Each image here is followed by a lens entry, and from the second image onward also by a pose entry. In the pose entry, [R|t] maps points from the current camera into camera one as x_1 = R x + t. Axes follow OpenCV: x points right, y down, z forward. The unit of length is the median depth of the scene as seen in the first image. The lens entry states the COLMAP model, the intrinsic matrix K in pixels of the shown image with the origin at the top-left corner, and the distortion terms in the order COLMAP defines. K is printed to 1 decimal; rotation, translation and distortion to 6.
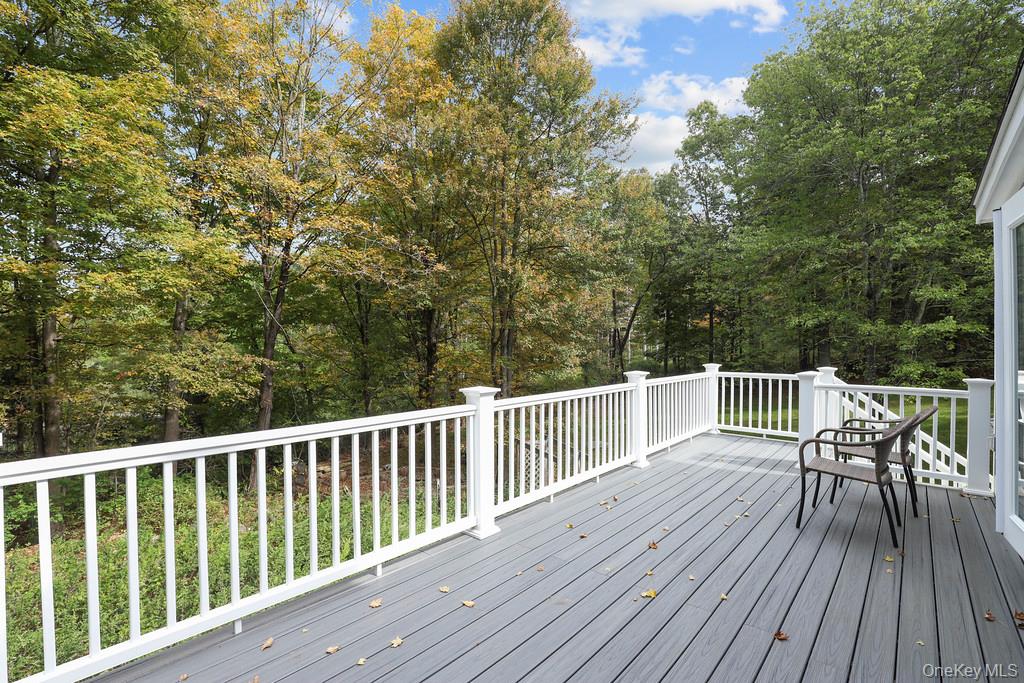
lens RADIAL K [[473.7, 0, 511.9], [0, 473.7, 344.8], [0, 0, 1]] dist [-0.034611, 0.007080]
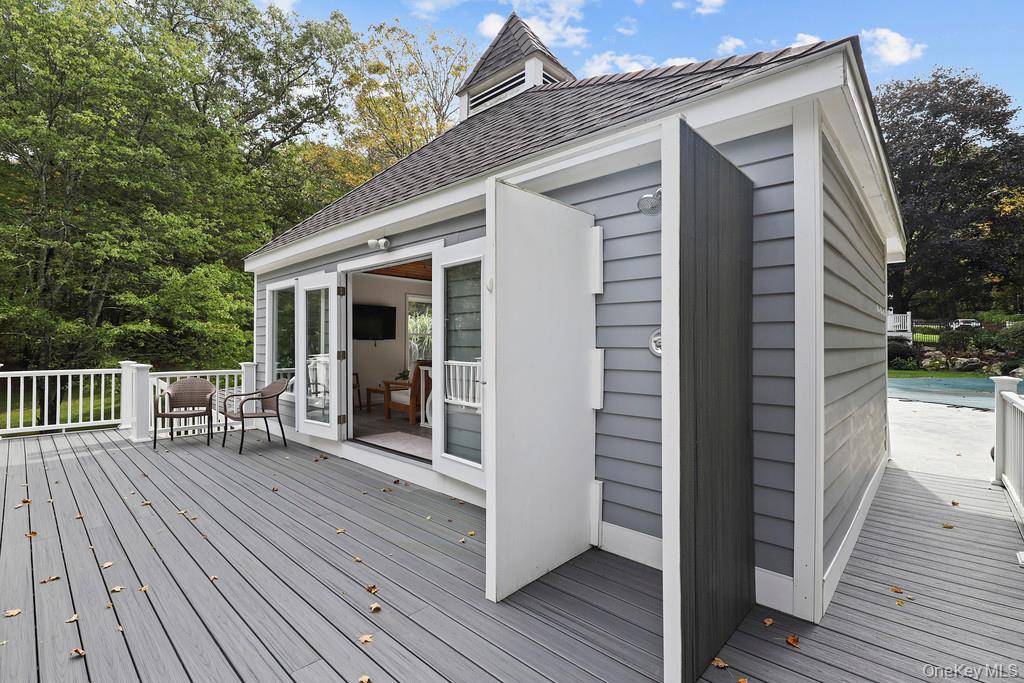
lens RADIAL K [[473.7, 0, 511.3], [0, 473.7, 340.1], [0, 0, 1]] dist [-0.034611, 0.007080]
pose [[0.034133, 0.007607, 0.999388, -0.258928], [-0.005530, 0.999957, -0.007422, -0.002832], [-0.999402, -0.005273, 0.034174, -0.017609]]
